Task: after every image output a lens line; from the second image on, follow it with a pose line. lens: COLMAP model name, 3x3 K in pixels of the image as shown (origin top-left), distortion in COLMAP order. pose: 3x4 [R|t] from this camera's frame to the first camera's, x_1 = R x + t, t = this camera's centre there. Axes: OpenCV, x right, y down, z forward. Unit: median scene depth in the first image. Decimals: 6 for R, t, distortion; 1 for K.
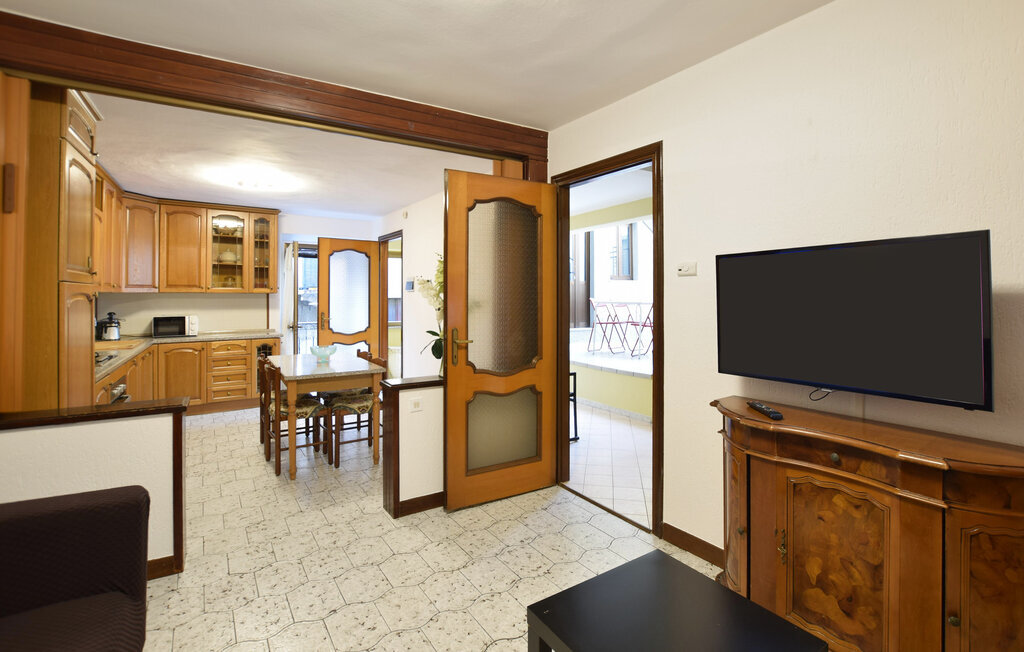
lens RADIAL K [[460.6, 0, 515.8], [0, 460.6, 272.9], [0, 0, 1]] dist [-0.016759, -0.000294]
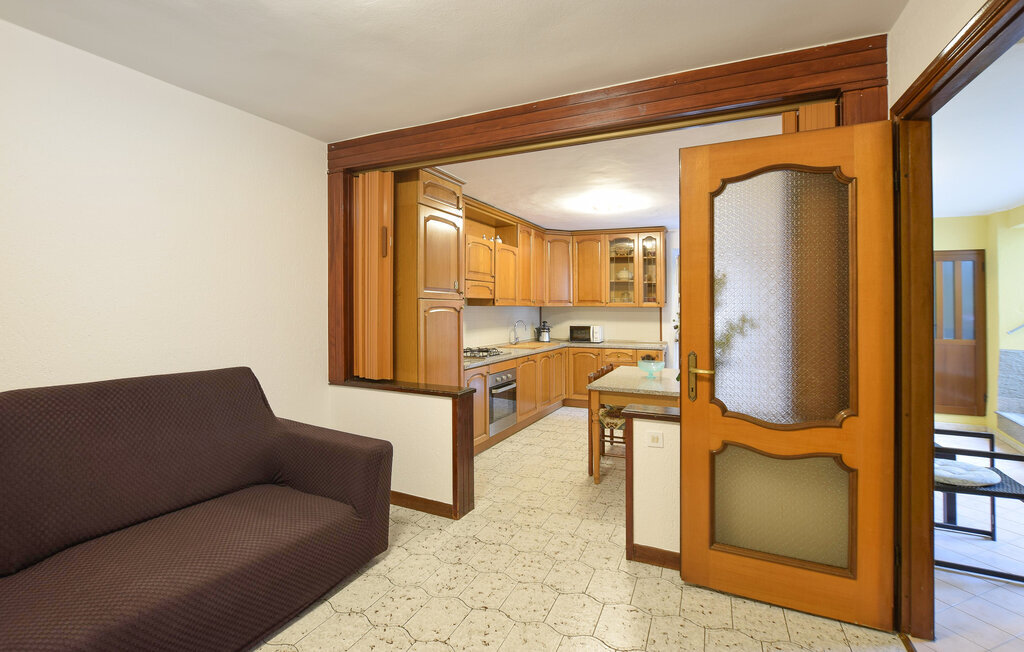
lens RADIAL K [[460.6, 0, 524.3], [0, 460.6, 300.2], [0, 0, 1]] dist [-0.016759, -0.000294]
pose [[0.545101, -0.010324, -0.838307, 0.299316], [0.034804, 0.999341, 0.010324, 0.012262], [0.837647, -0.034804, 0.545101, 0.287003]]
